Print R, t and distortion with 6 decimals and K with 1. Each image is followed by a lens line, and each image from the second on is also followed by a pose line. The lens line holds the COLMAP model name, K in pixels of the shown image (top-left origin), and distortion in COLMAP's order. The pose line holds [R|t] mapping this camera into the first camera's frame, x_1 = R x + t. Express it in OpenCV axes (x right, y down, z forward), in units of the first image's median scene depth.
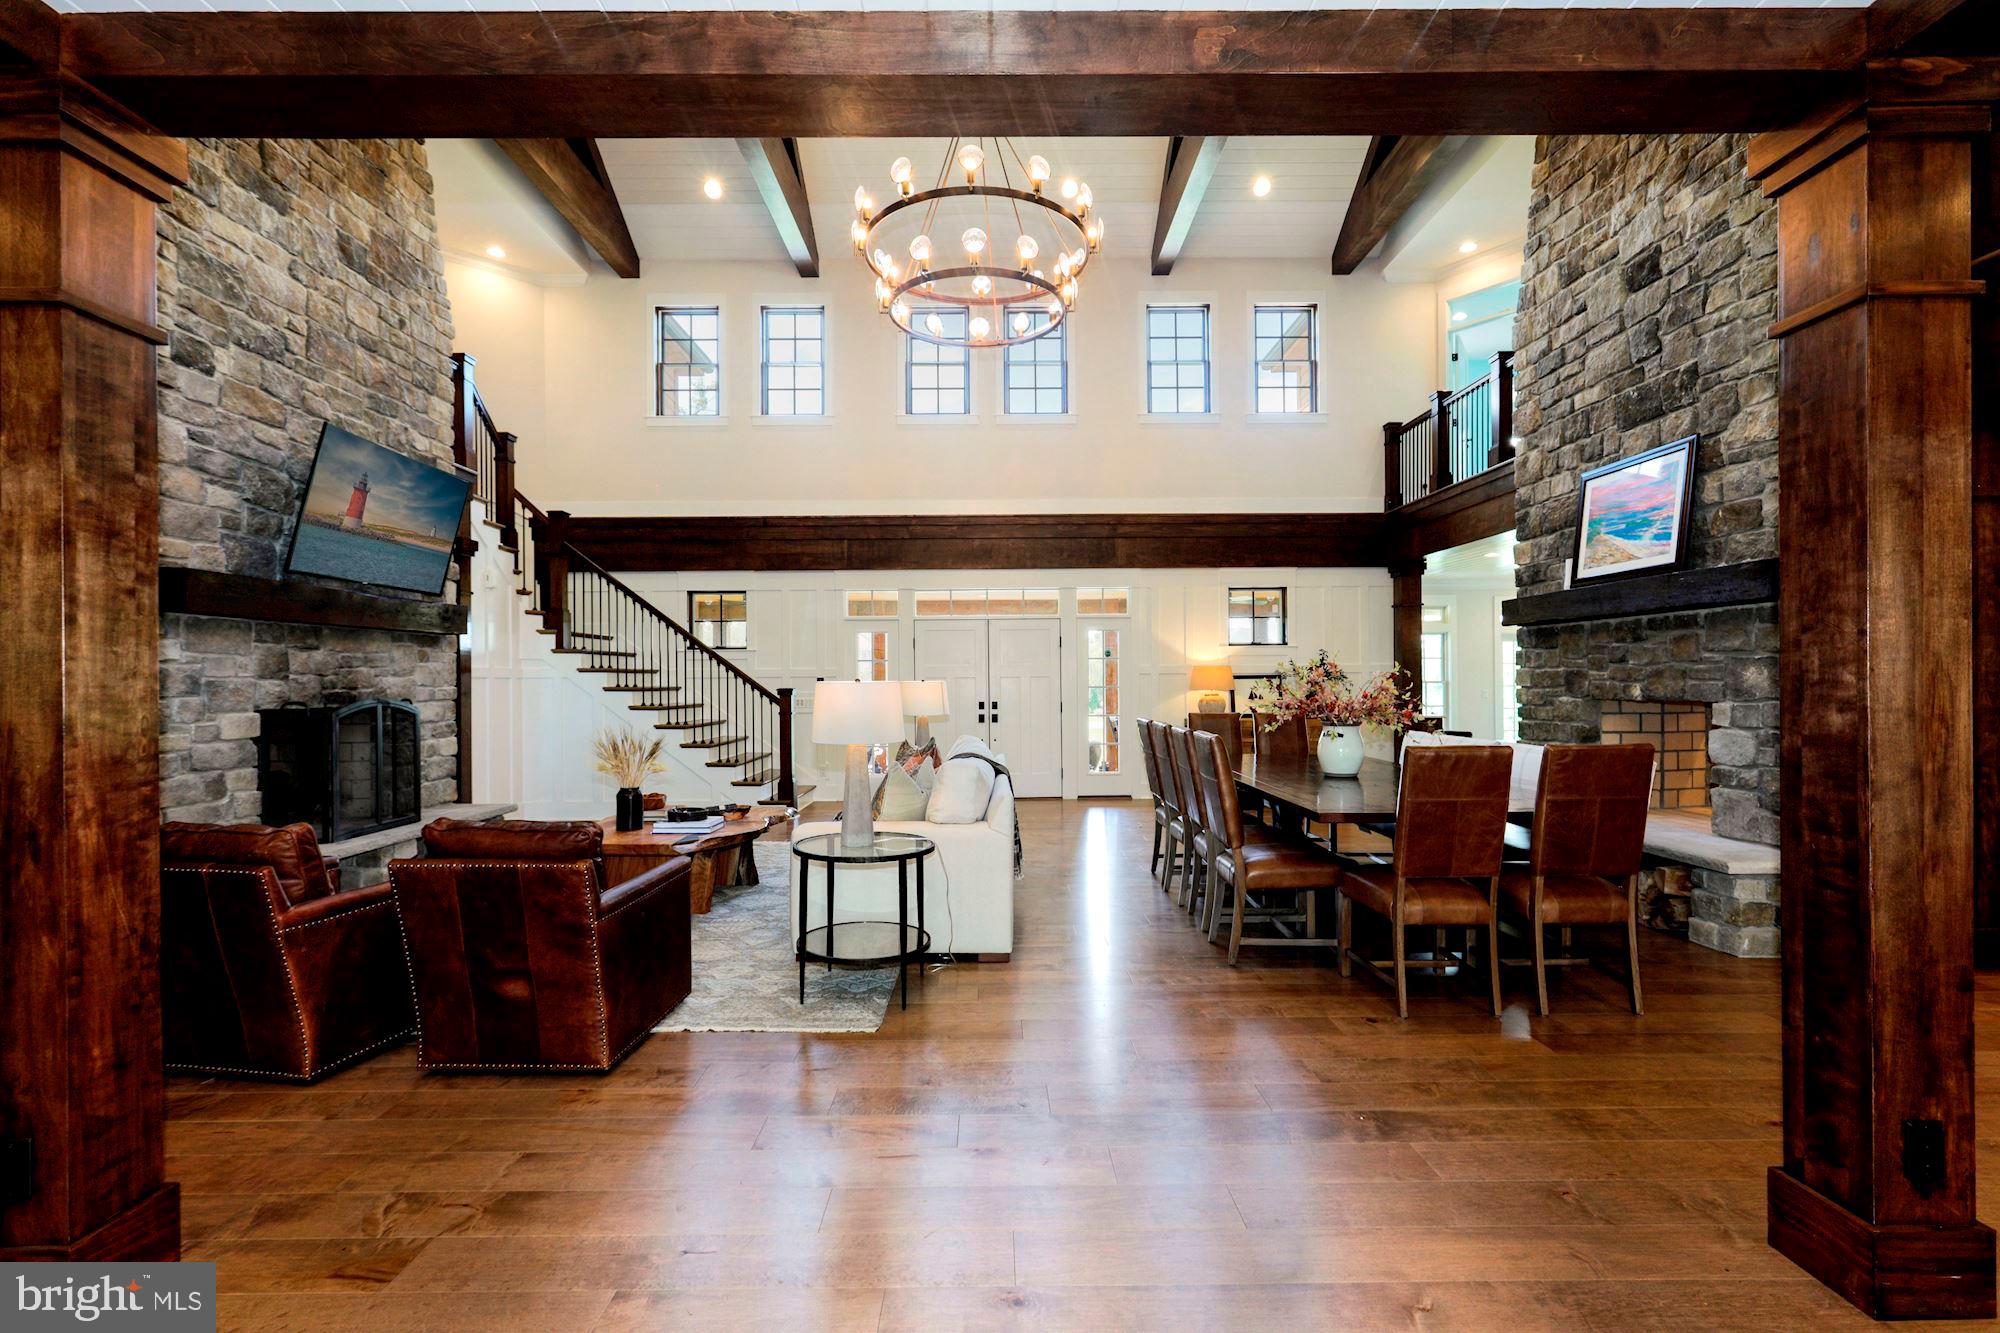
lens RADIAL K [[891.0, 0, 997.7], [0, 891.0, 683.7], [0, 0, 1]] dist [0.000006, 0.001085]
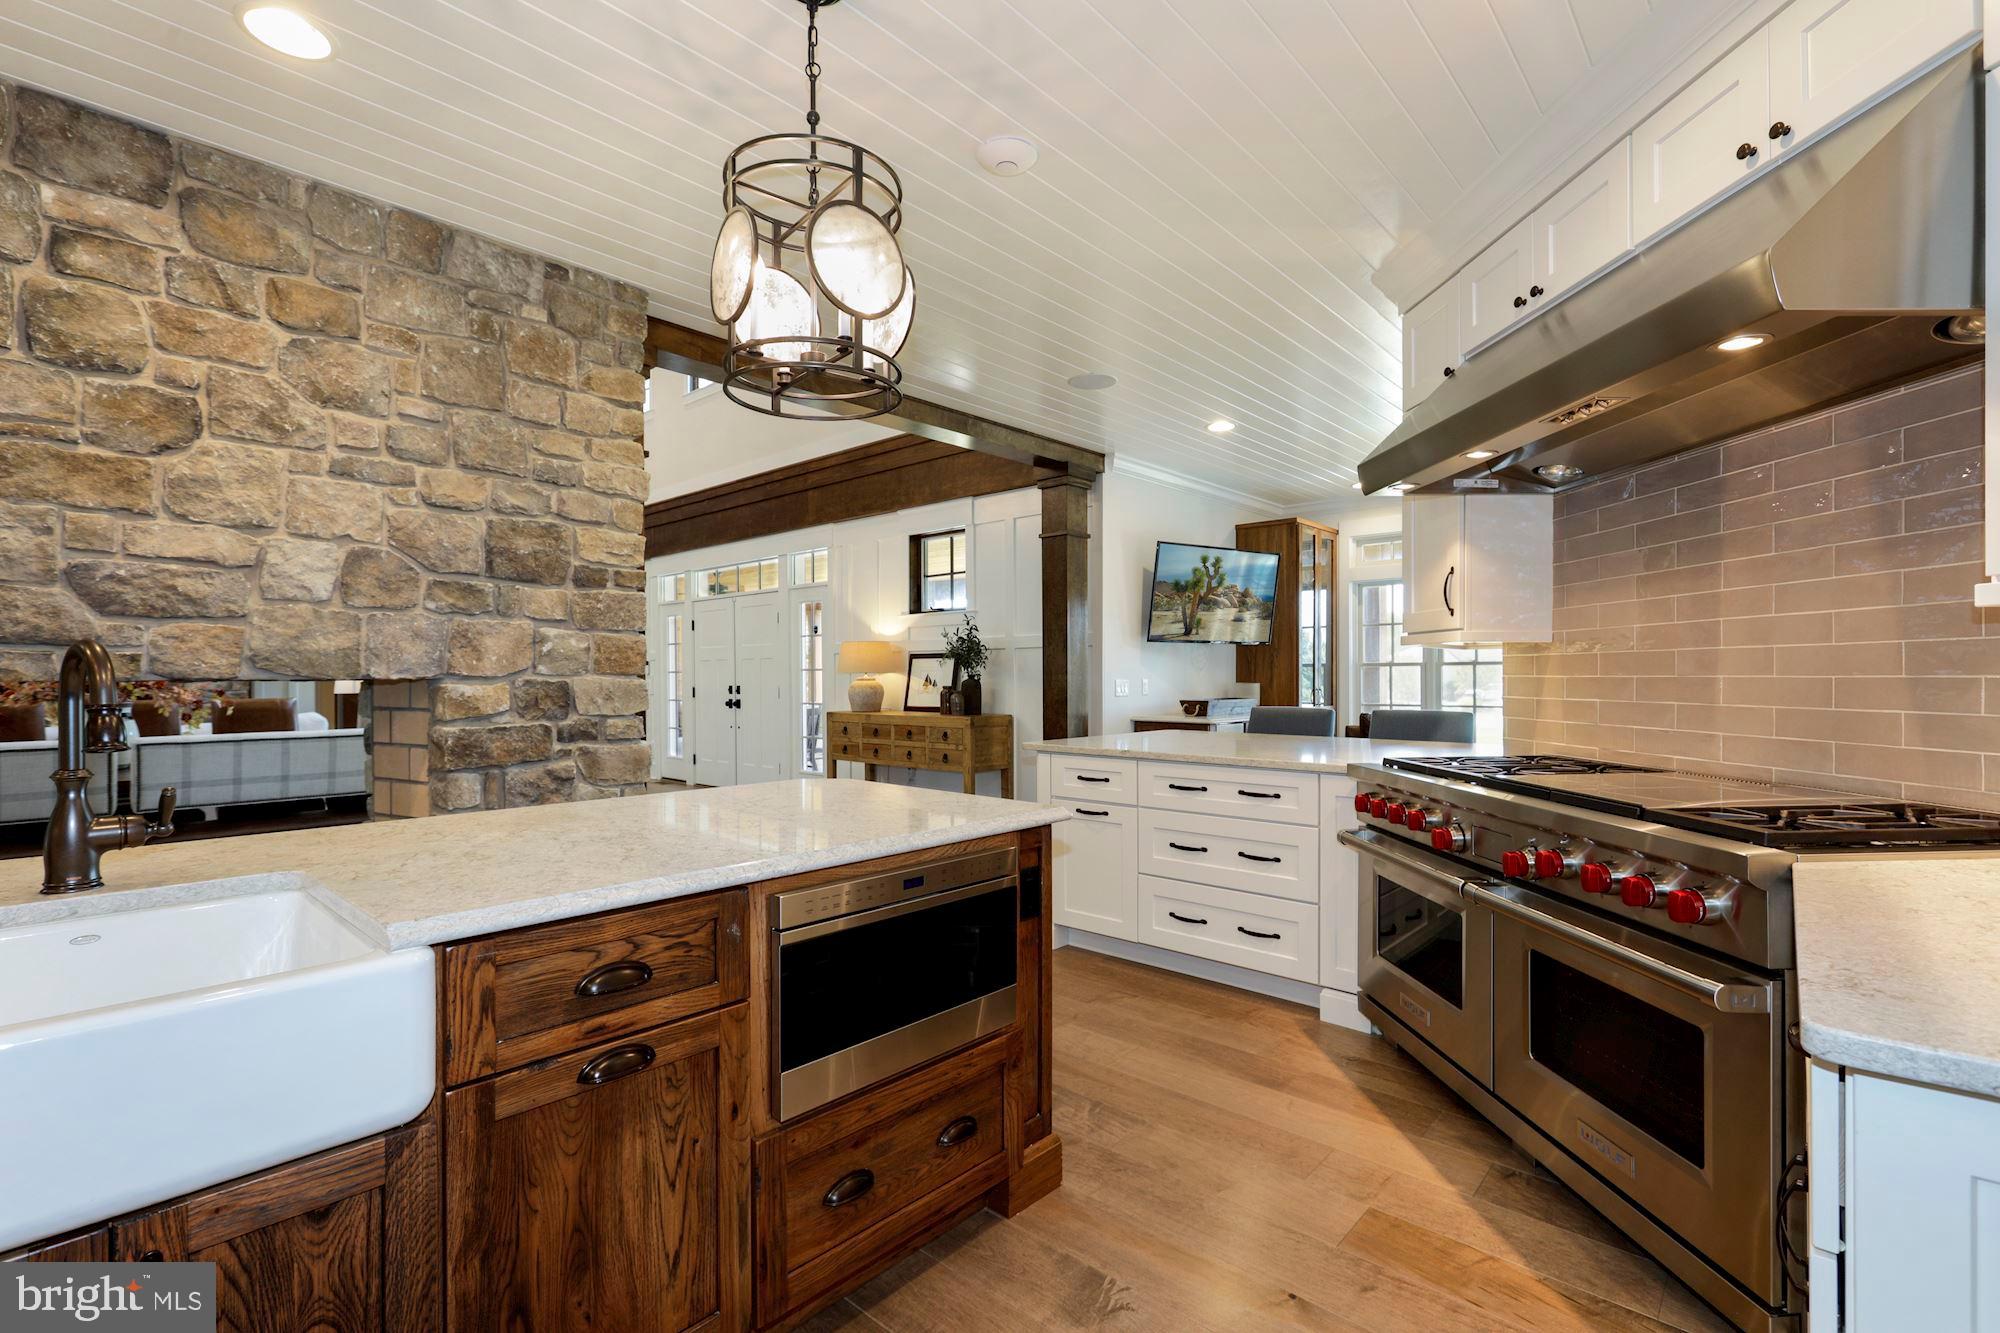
lens RADIAL K [[891.0, 0, 992.5], [0, 891.0, 677.0], [0, 0, 1]] dist [0.000006, 0.001085]
pose [[0.725656, 0.004145, -0.688046, 1.414217], [-0.001894, 0.999990, 0.004027, 0.011699], [0.688055, -0.001618, 0.725656, 0.875142]]
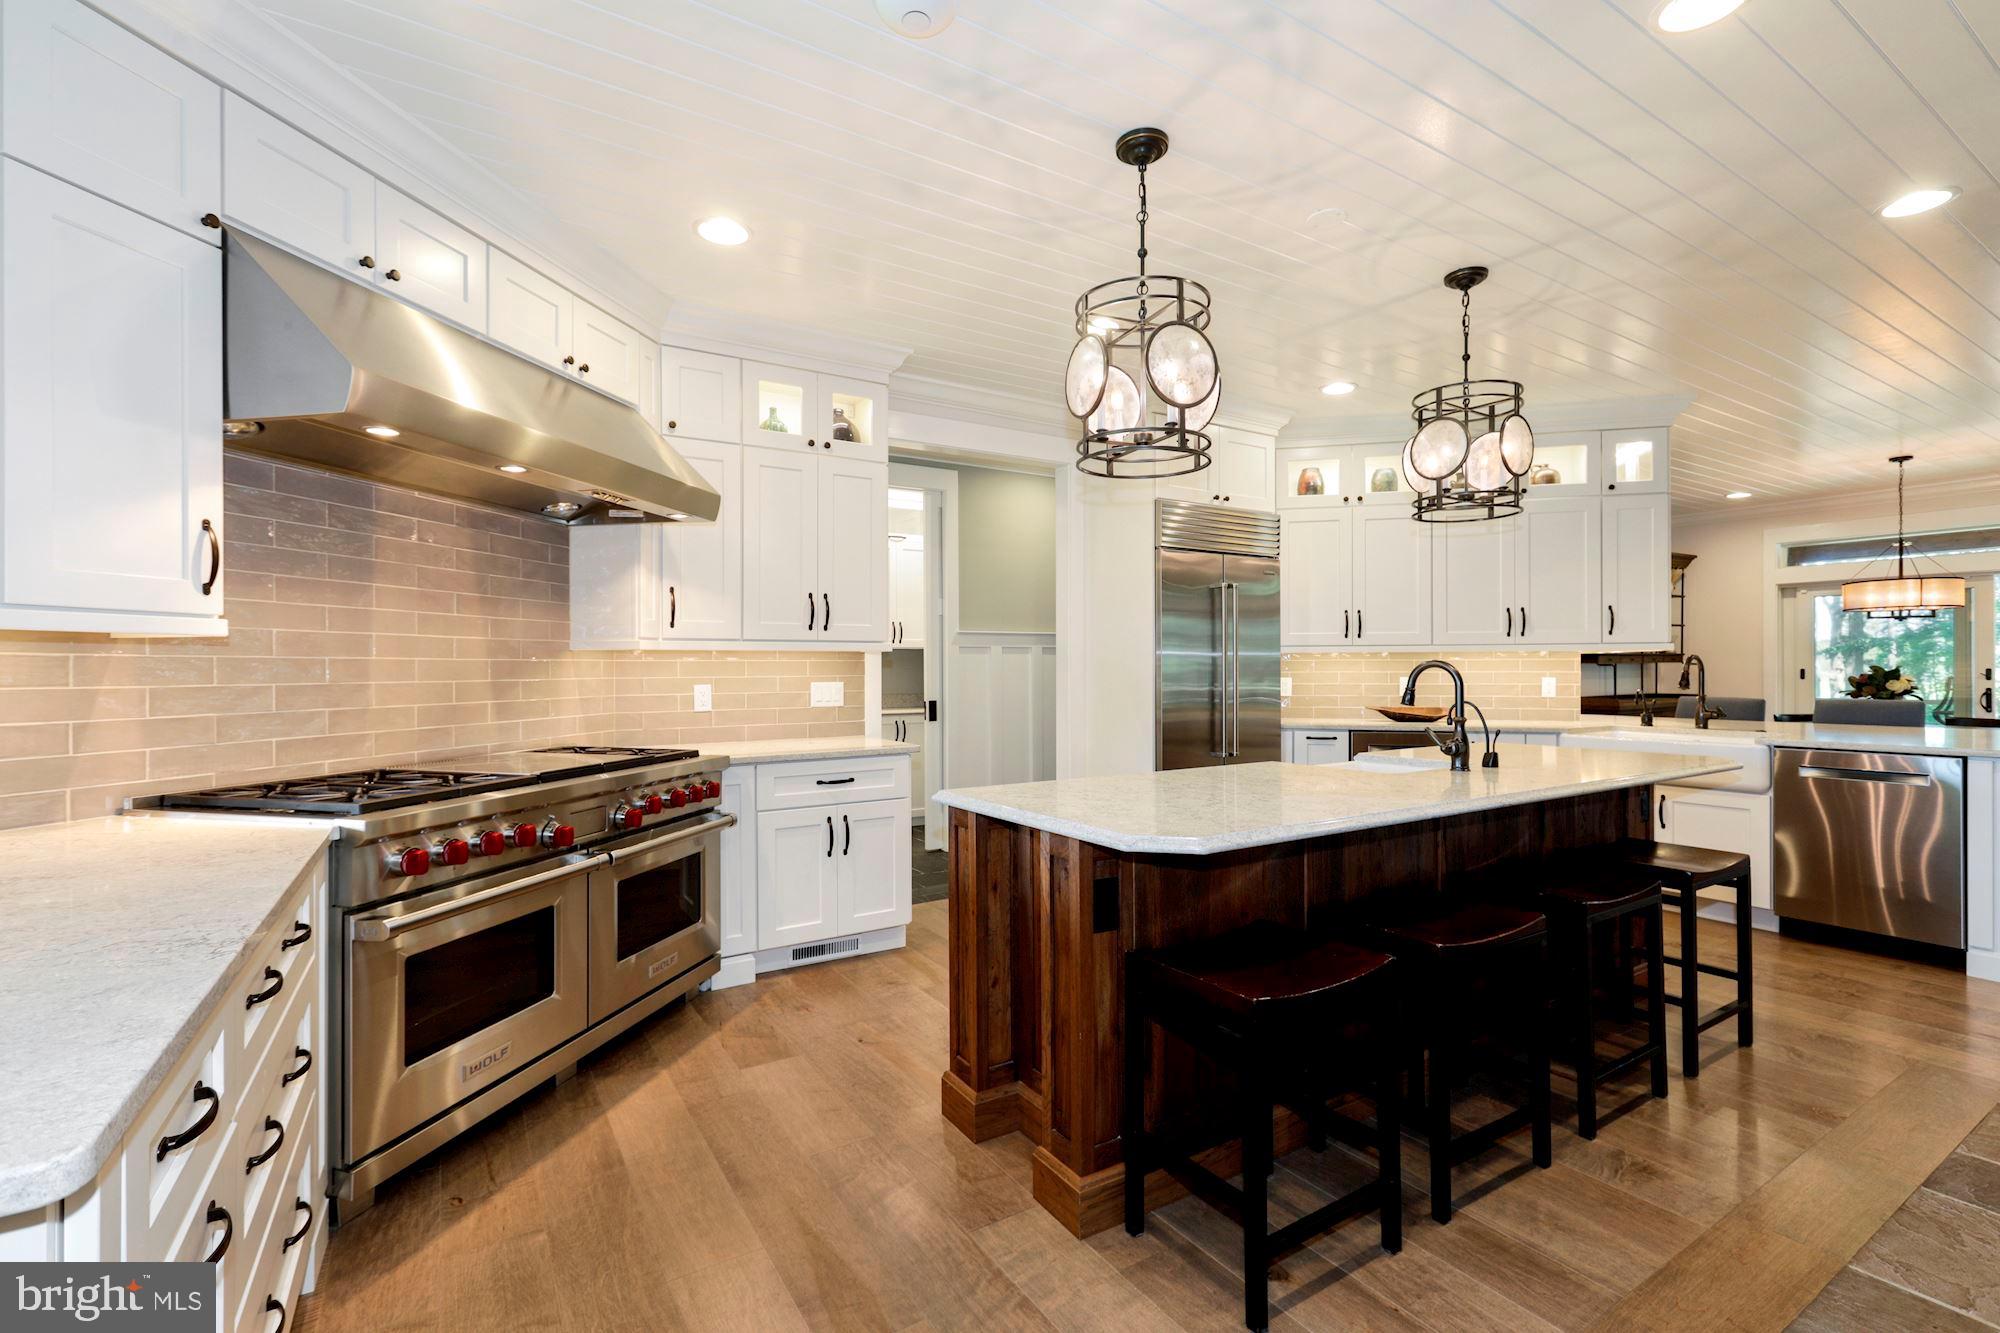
lens RADIAL K [[891.0, 0, 1009.3], [0, 891.0, 667.8], [0, 0, 1]] dist [0.000006, 0.001085]
pose [[-0.531044, 0.007978, 0.847307, 0.779253], [0.009179, 0.999951, -0.003662, 0.009196], [-0.847294, 0.005833, -0.531091, 1.377336]]
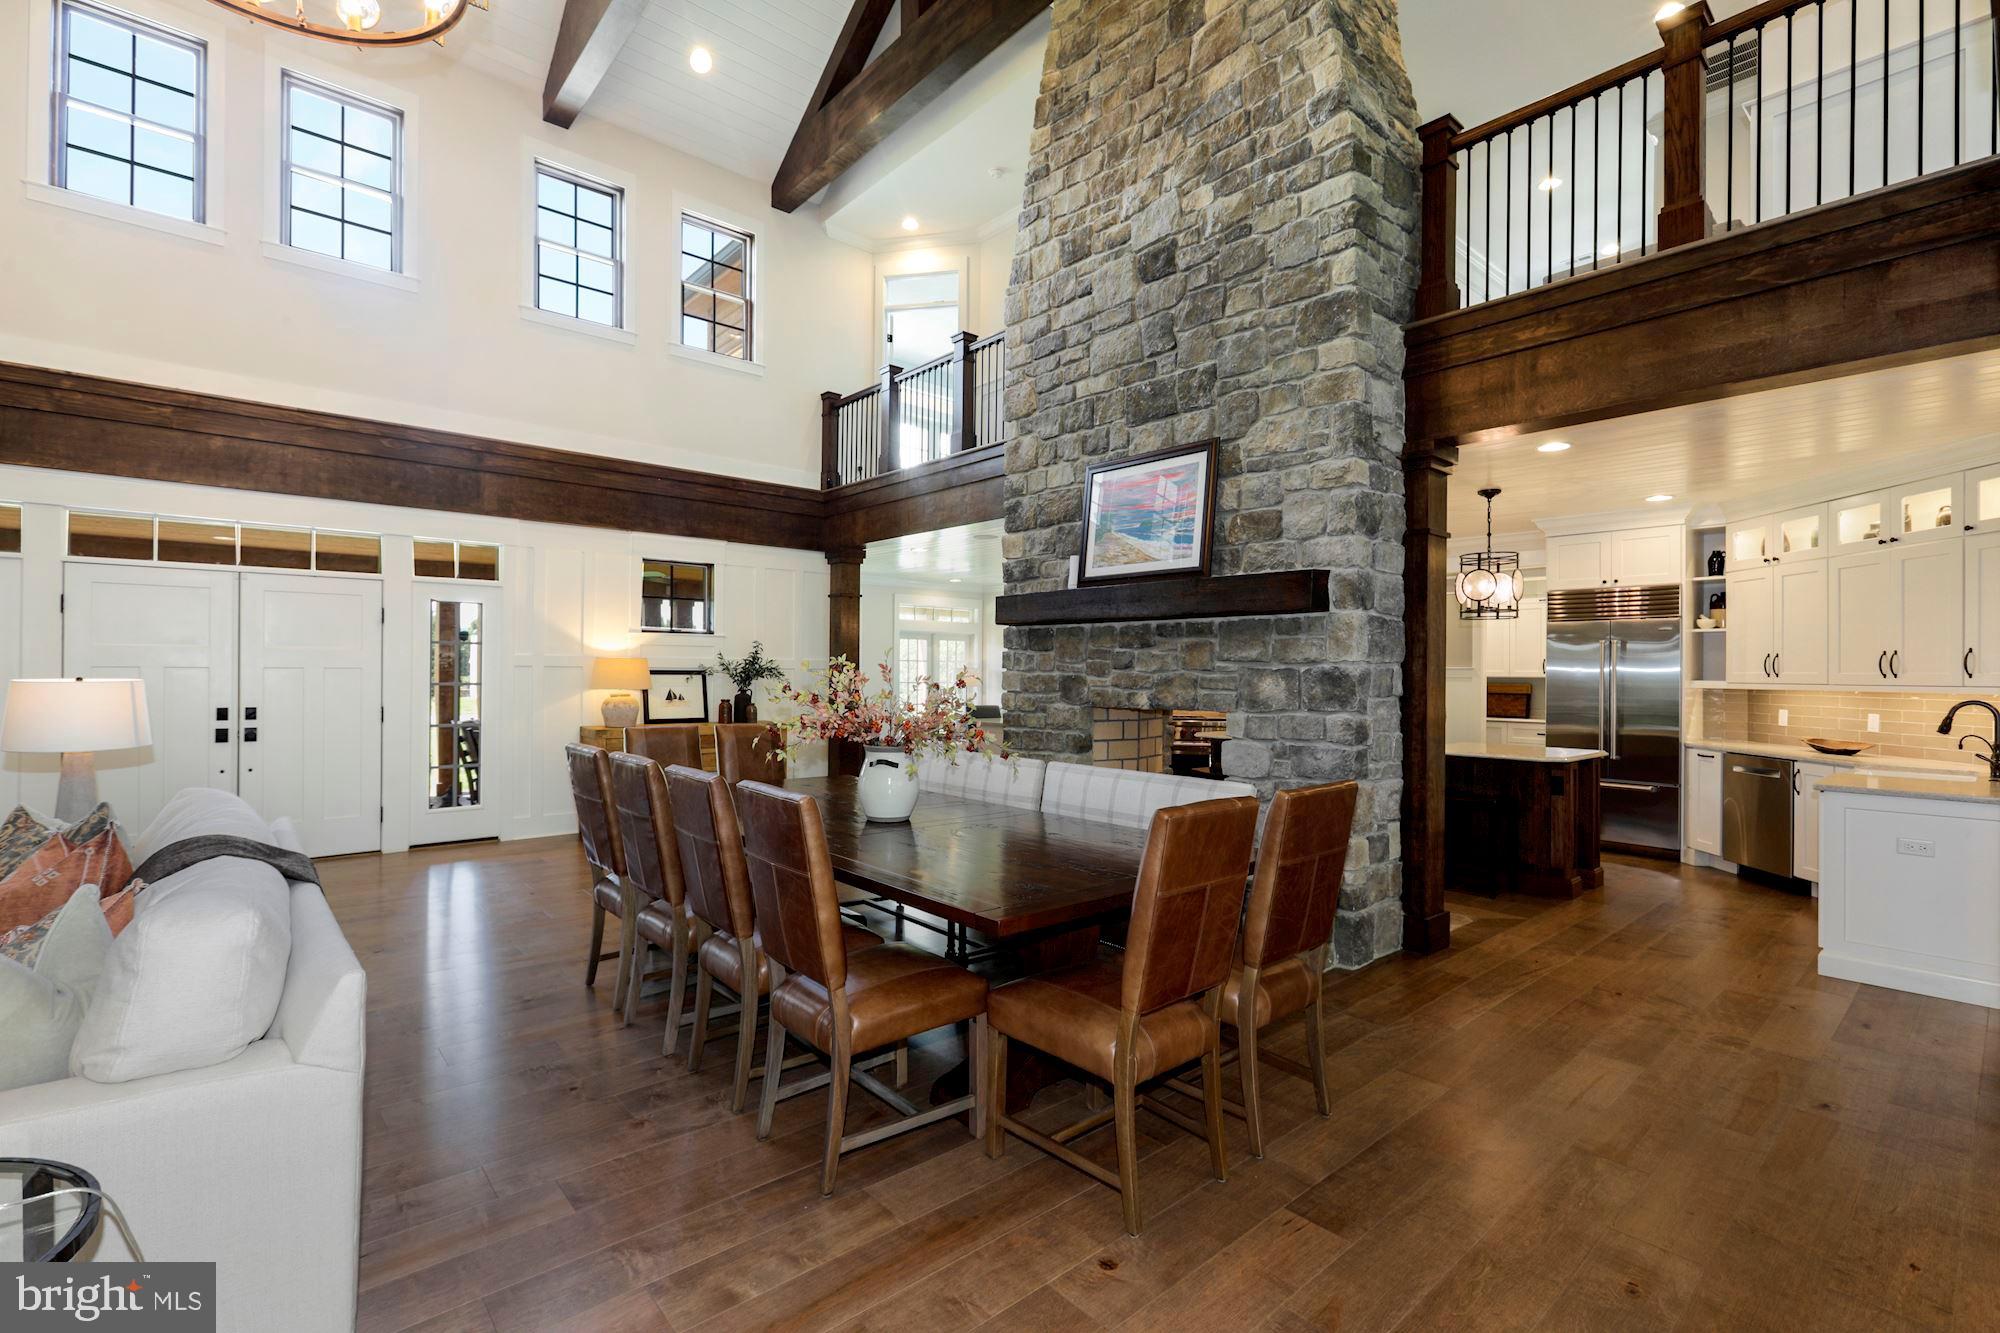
lens RADIAL K [[891.0, 0, 991.9], [0, 891.0, 666.2], [0, 0, 1]] dist [0.000006, 0.001085]
pose [[0.760073, 0.016507, 0.649628, -0.025221], [-0.012770, 0.999864, -0.010465, -0.014013], [-0.649712, -0.000342, 0.760180, 0.351554]]
